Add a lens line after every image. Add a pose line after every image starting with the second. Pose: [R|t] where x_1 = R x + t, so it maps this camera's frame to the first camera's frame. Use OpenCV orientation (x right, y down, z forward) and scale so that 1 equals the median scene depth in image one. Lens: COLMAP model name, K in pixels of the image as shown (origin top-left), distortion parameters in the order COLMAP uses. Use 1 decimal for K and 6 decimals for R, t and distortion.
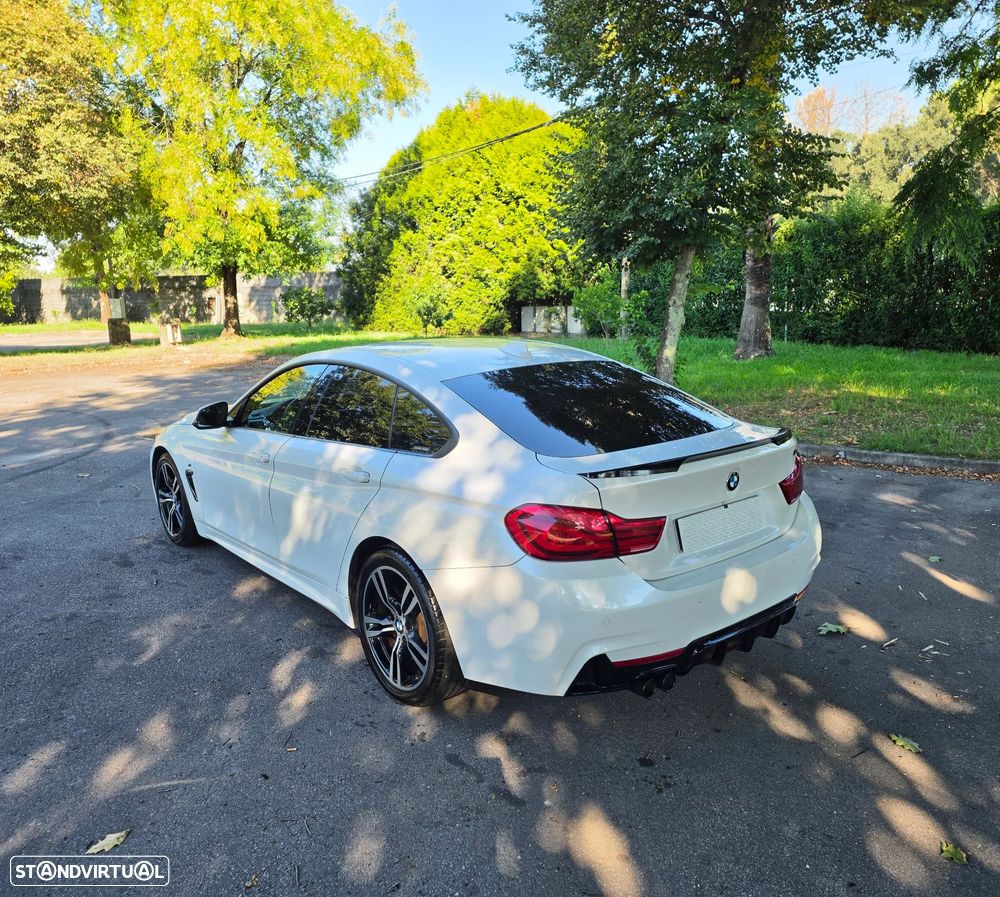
lens RADIAL K [[797.9, 0, 494.0], [0, 797.9, 445.9], [0, 0, 1]] dist [0.091701, -0.088339]
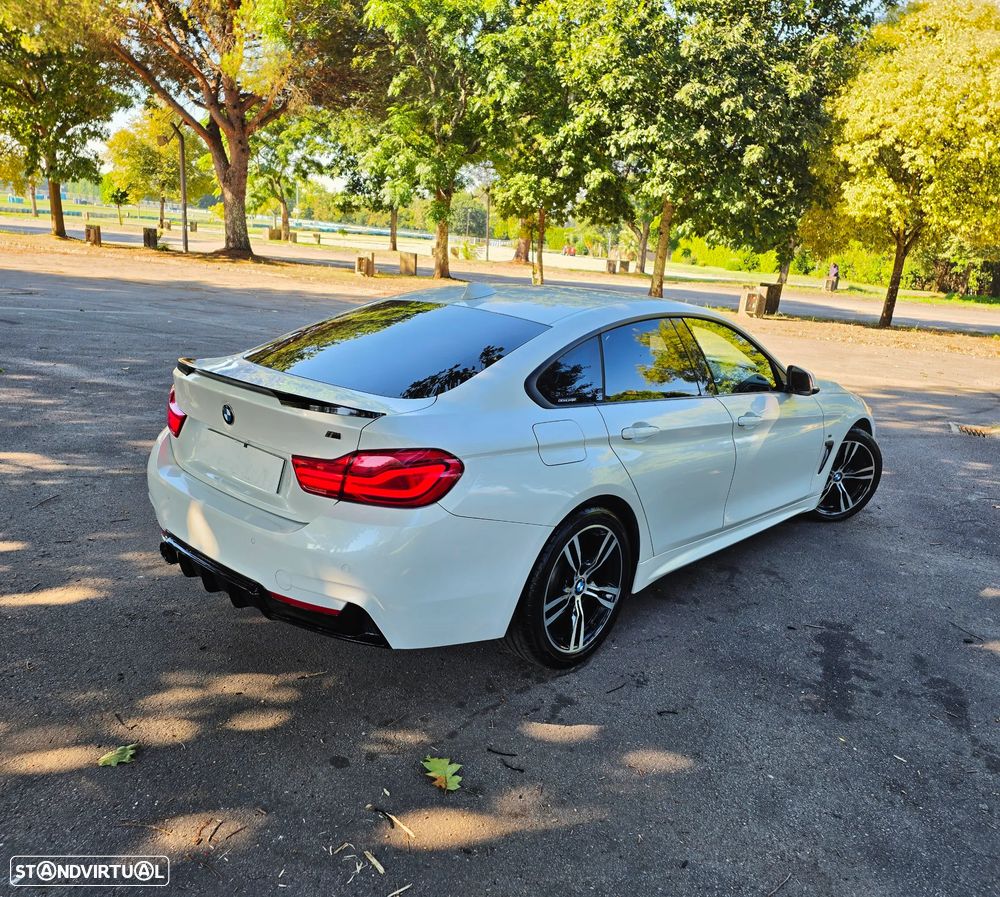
lens RADIAL K [[797.9, 0, 508.6], [0, 797.9, 448.2], [0, 0, 1]] dist [0.062133, -0.042265]
pose [[0.154651, 0.269791, -0.950419, 0.226705], [-0.259932, 0.939212, 0.224313, -0.038666], [0.953162, 0.212354, 0.215377, 0.204101]]
